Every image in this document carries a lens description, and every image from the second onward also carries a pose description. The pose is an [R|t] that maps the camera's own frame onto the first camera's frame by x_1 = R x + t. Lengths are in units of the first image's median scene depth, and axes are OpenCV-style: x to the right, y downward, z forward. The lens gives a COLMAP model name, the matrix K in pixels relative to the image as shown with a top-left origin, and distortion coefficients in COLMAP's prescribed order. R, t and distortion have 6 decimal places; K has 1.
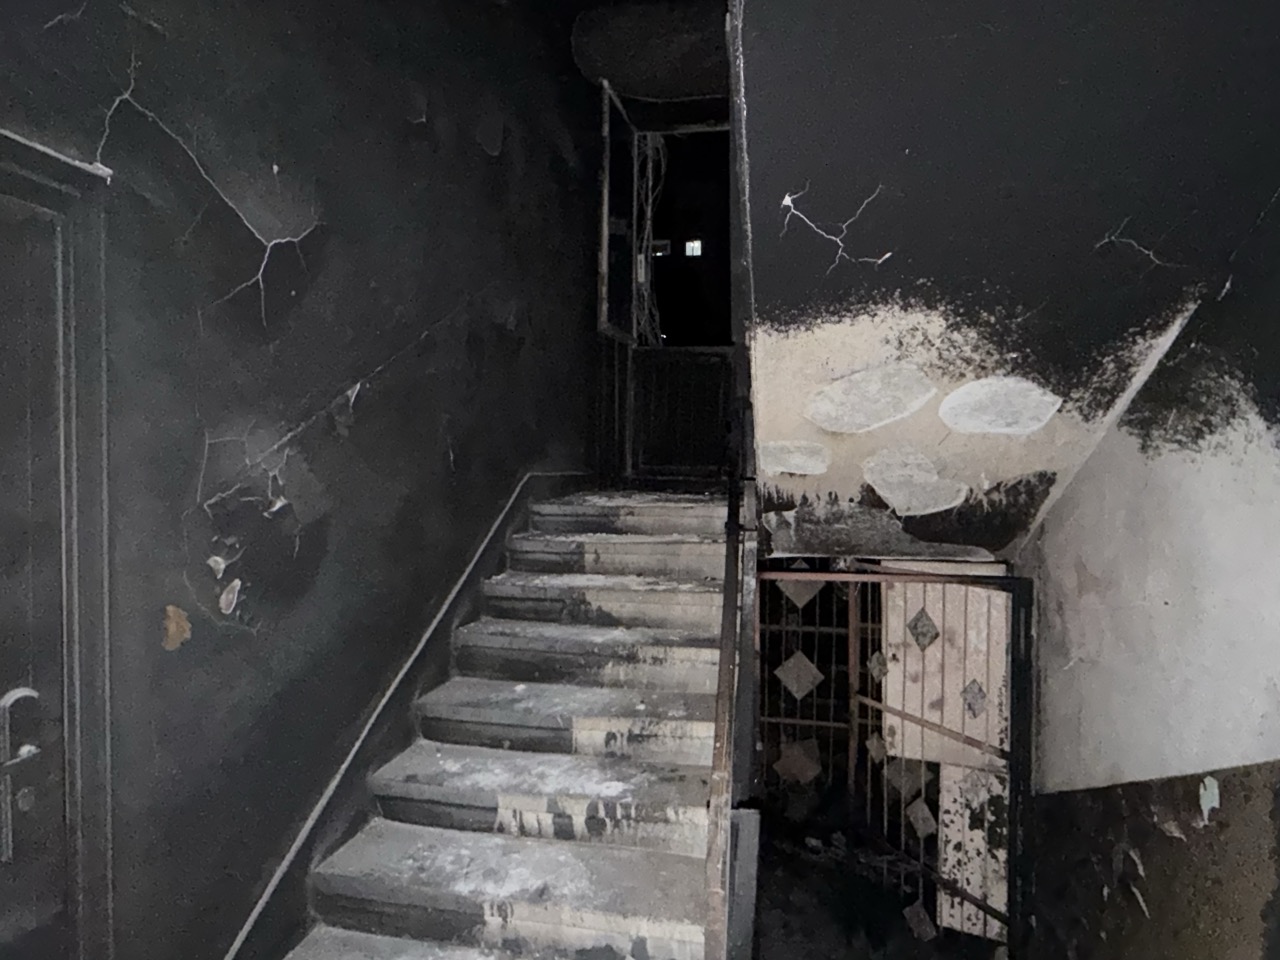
lens RADIAL K [[769.9, 0, 642.7], [0, 769.9, 481.3], [0, 0, 1]] dist [-0.007589, 0.001384]
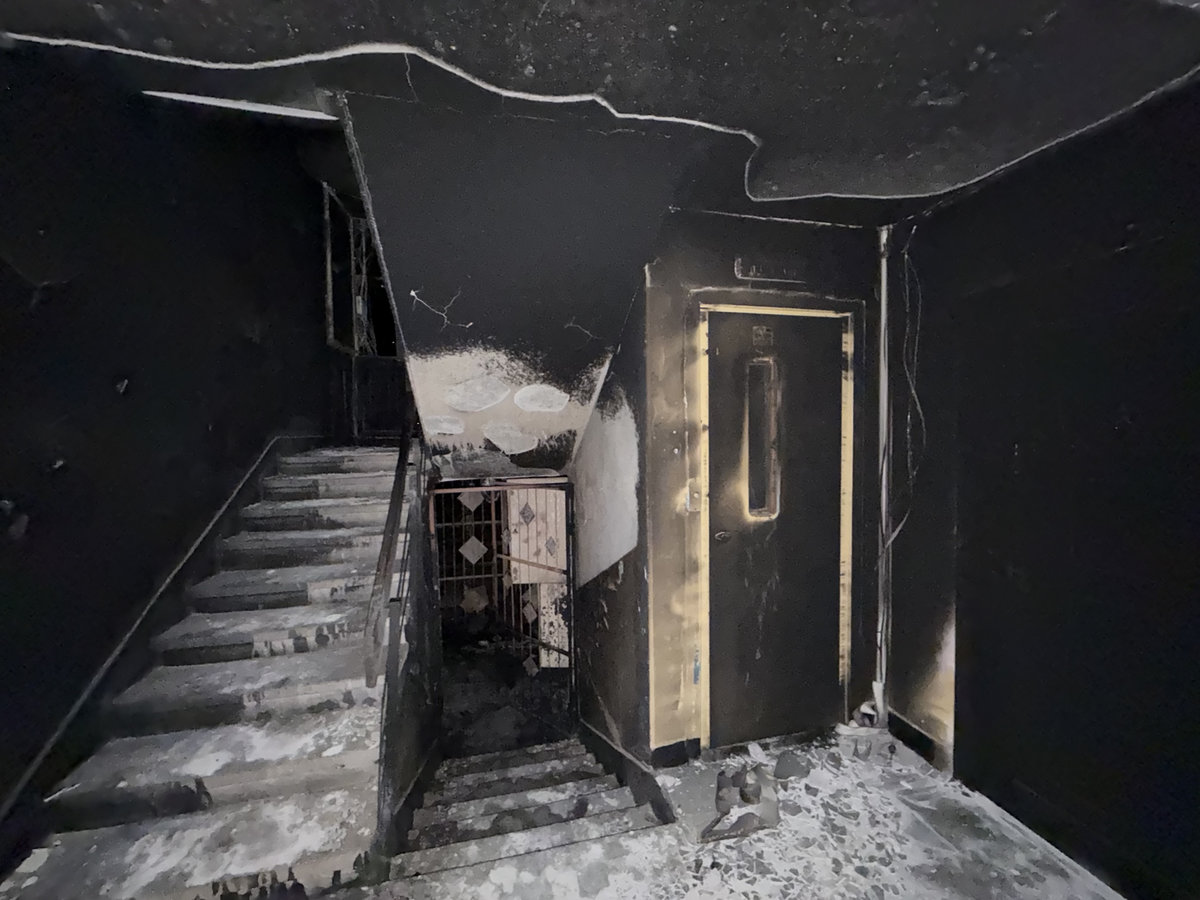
lens RADIAL K [[478.7, 0, 602.0], [0, 478.7, 449.9], [0, 0, 1]] dist [0.001856, -0.000699]
pose [[0.911680, -0.037703, 0.409167, 0.064685], [0.027007, 0.999126, 0.031890, 0.002270], [-0.410012, -0.018023, 0.911902, -0.171670]]
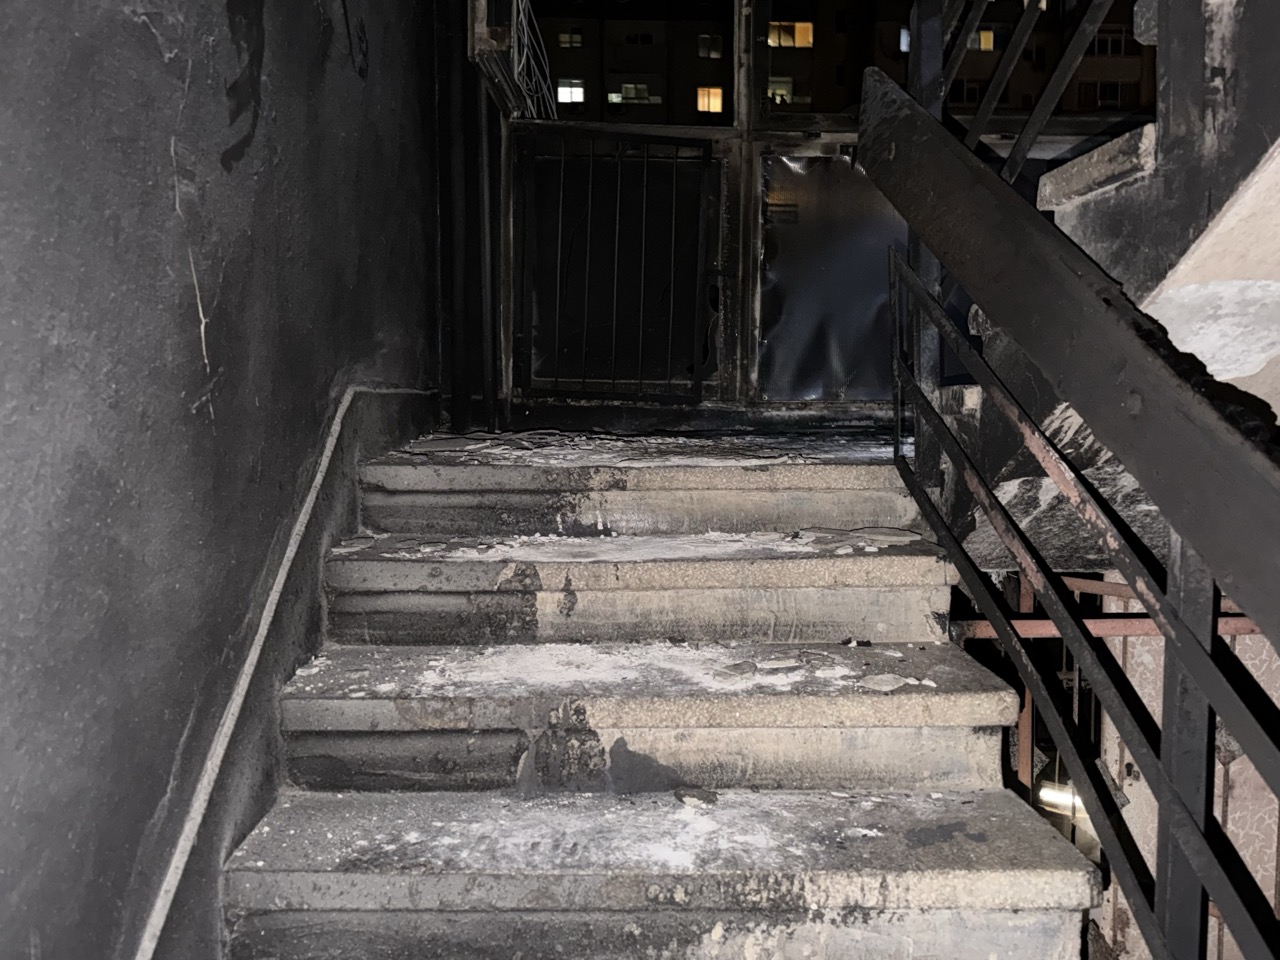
lens RADIAL K [[1187.8, 0, 640.1], [0, 1187.8, 478.1], [0, 0, 1]] dist [0.083560, 0.000000]
pose [[0.973428, -0.018572, 0.228240, -0.181444], [0.006935, 0.998639, 0.051683, 0.006798], [-0.228890, -0.048726, 0.972232, 0.459993]]
